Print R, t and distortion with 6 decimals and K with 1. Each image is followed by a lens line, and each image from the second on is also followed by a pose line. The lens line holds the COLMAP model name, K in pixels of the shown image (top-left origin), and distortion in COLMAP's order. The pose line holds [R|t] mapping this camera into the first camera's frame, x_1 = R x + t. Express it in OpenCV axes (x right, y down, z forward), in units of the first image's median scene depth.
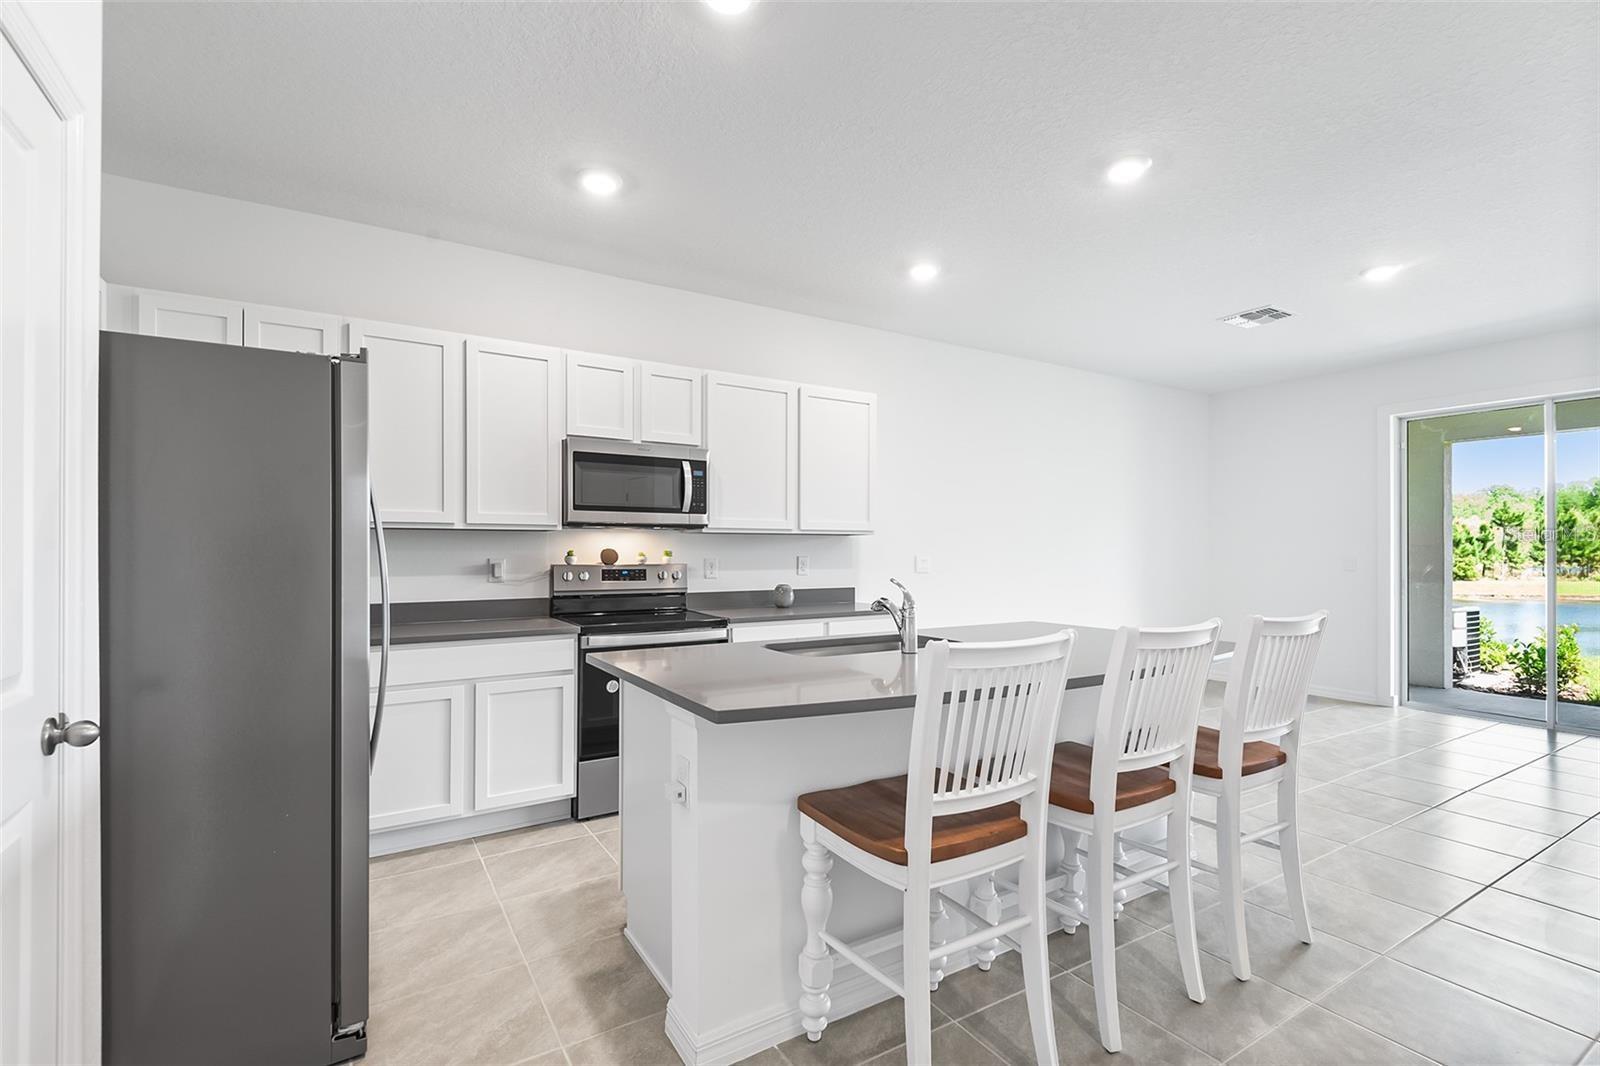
lens RADIAL K [[707.4, 0, 802.0], [0, 707.4, 543.2], [0, 0, 1]] dist [0.001236, -0.000350]
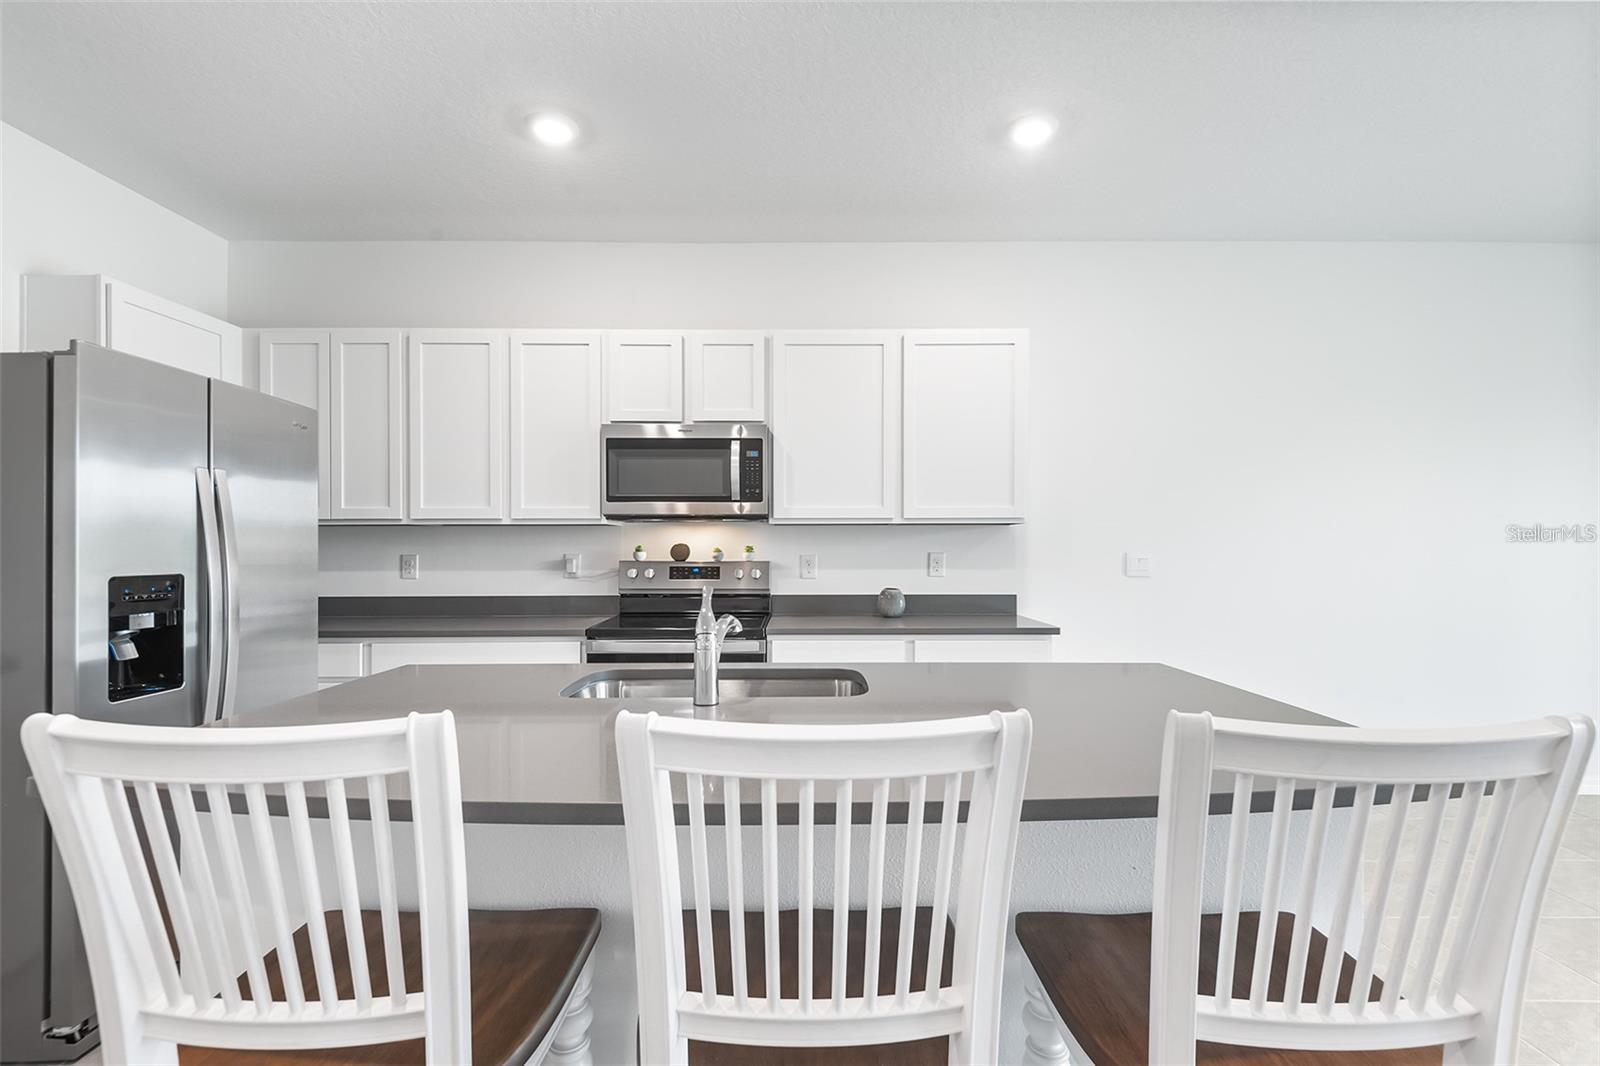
lens RADIAL K [[768.2, 0, 800.0], [0, 768.2, 533.0], [0, 0, 1]] dist [0.003254, 0.000075]
pose [[0.854588, -0.009745, -0.519215, 0.371424], [0.007509, 0.999951, -0.006407, 0.001906], [0.519252, 0.001576, 0.854620, 0.244170]]
